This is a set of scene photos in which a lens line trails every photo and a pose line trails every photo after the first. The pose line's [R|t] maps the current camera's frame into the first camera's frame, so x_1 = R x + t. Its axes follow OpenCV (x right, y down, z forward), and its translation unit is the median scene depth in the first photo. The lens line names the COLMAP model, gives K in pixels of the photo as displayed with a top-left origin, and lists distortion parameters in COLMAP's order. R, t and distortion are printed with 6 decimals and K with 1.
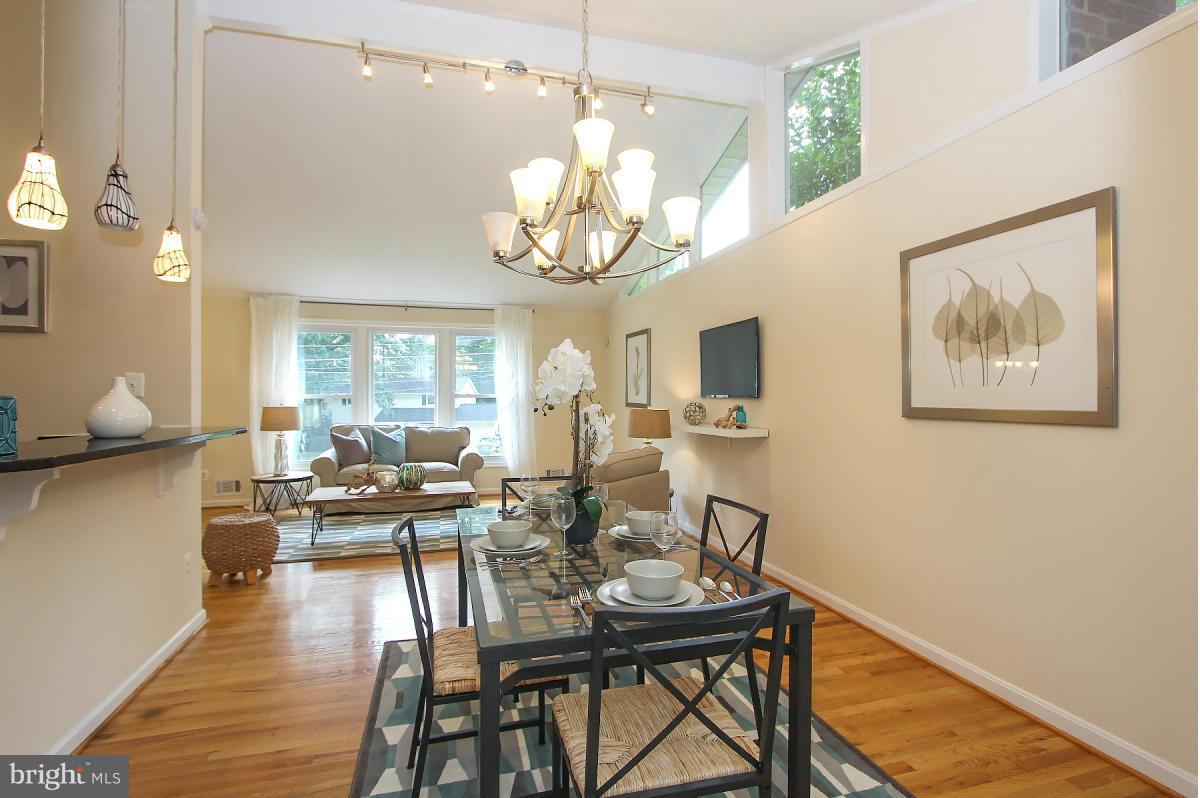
lens RADIAL K [[569.9, 0, 600.0], [0, 569.9, 399.0], [0, 0, 1]] dist [-0.020508, -0.000124]
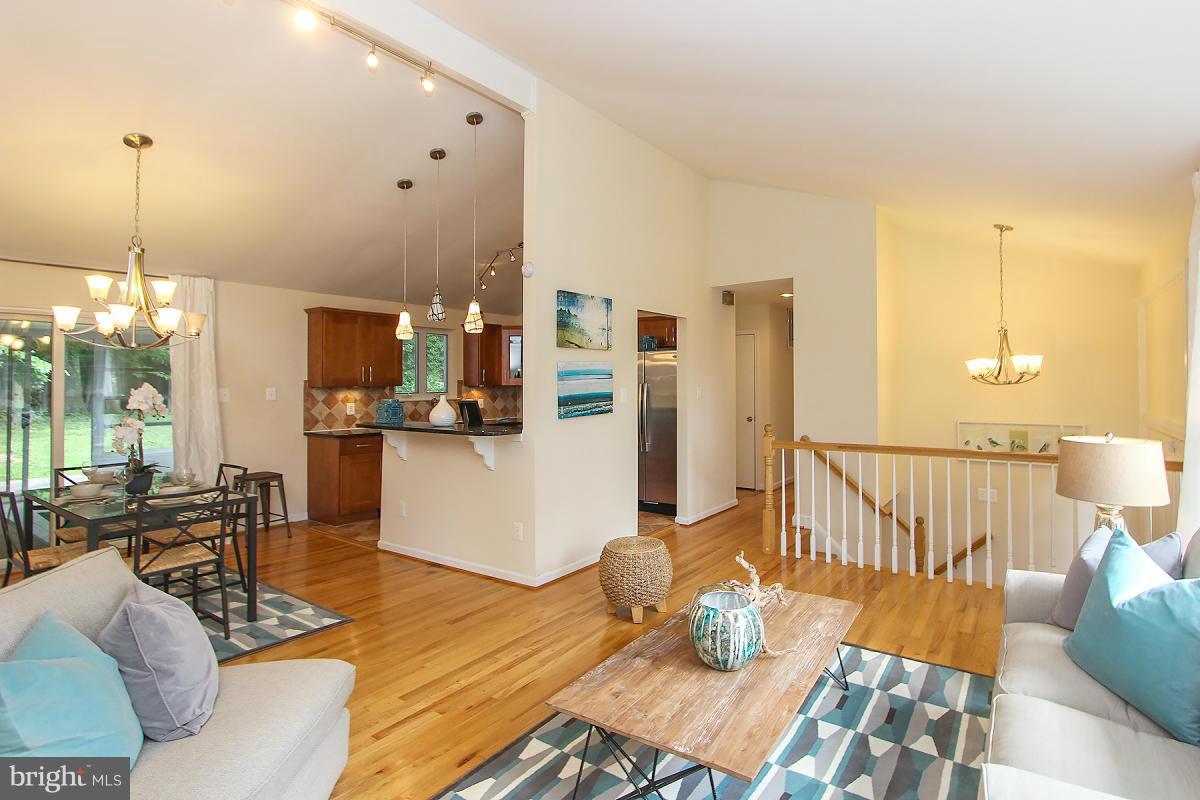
lens RADIAL K [[596.1, 0, 637.6], [0, 596.1, 369.7], [0, 0, 1]] dist [-0.002340, -0.000012]
pose [[-0.770272, -0.008092, -0.637664, -0.036168], [0.003339, 0.999855, -0.016722, -0.072169], [0.637707, -0.015010, -0.770133, 2.453589]]
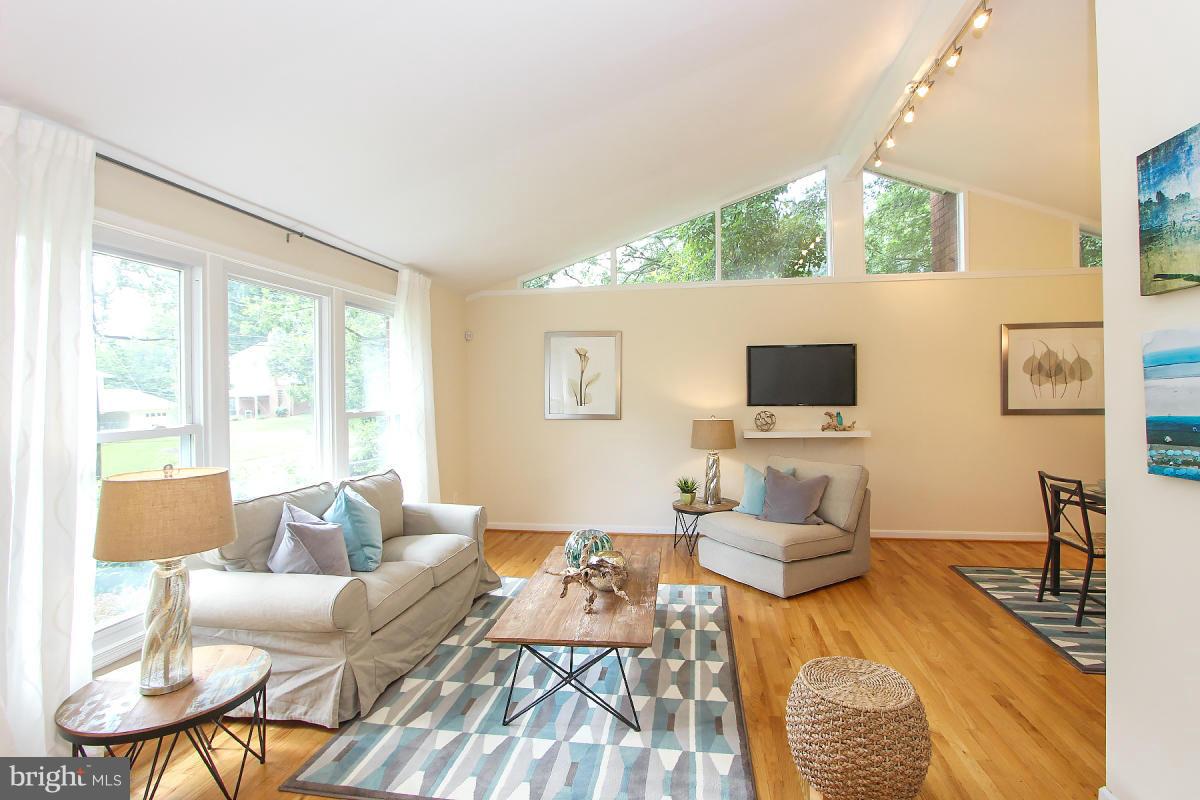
lens RADIAL K [[576.5, 0, 617.9], [0, 576.5, 387.1], [0, 0, 1]] dist [-0.002366, -0.000340]
pose [[0.411868, -0.001747, 0.911242, -1.677324], [0.014897, 0.999877, -0.004817, -0.066982], [-0.911122, 0.015559, 0.411843, 1.371255]]
